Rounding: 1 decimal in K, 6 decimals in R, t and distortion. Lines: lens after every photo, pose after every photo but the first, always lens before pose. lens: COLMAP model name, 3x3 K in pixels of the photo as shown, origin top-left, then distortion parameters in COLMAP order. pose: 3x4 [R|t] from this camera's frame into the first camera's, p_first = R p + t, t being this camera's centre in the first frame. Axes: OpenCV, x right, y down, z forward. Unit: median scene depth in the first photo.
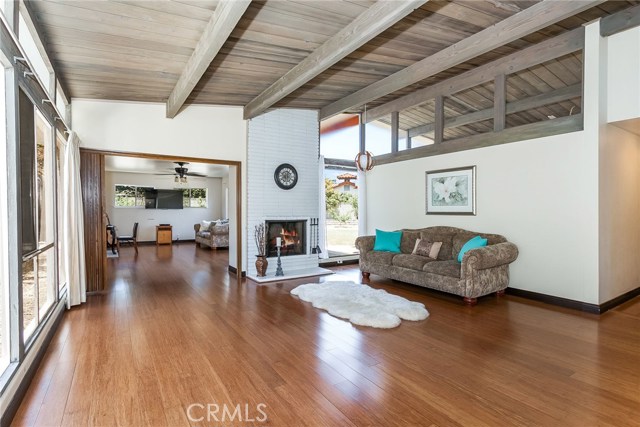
lens RADIAL K [[319.6, 0, 320.0], [0, 319.6, 213.5], [0, 0, 1]] dist [-0.001980, -0.000108]
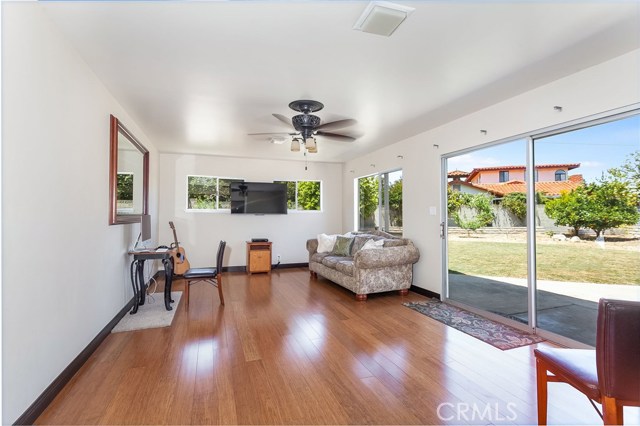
lens RADIAL K [[307.7, 0, 320.0], [0, 307.7, 213.0], [0, 0, 1]] dist [-0.000995, -0.000058]
pose [[0.975127, -0.007607, -0.221516, -0.416803], [0.003481, 0.999813, -0.019008, -0.007846], [0.221619, 0.017764, 0.974972, 0.772797]]
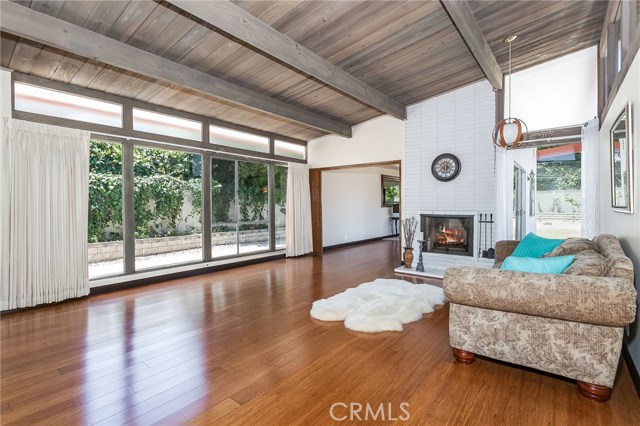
lens RADIAL K [[307.7, 0, 320.0], [0, 307.7, 213.0], [0, 0, 1]] dist [-0.000995, -0.000058]
pose [[0.329278, 0.020878, -0.944002, 0.568161], [-0.003080, 0.999774, 0.021037, -0.002354], [0.944228, -0.004020, 0.329268, 0.343276]]
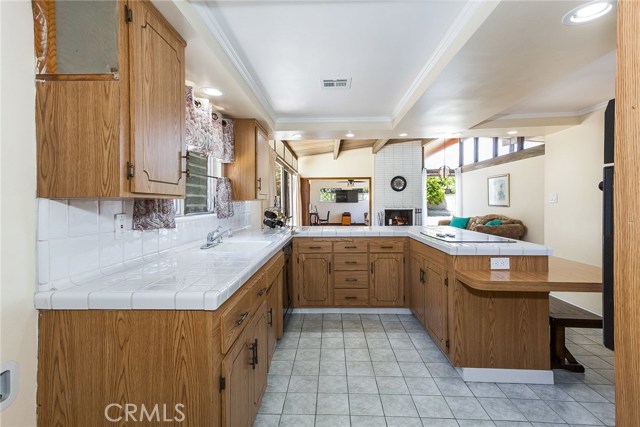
lens RADIAL K [[319.6, 0, 320.0], [0, 319.6, 213.5], [0, 0, 1]] dist [-0.001980, -0.000108]
pose [[0.826170, 0.013096, -0.563269, 0.465872], [0.002389, 0.999639, 0.026747, -0.004526], [0.563416, -0.023443, 0.825840, -0.579251]]
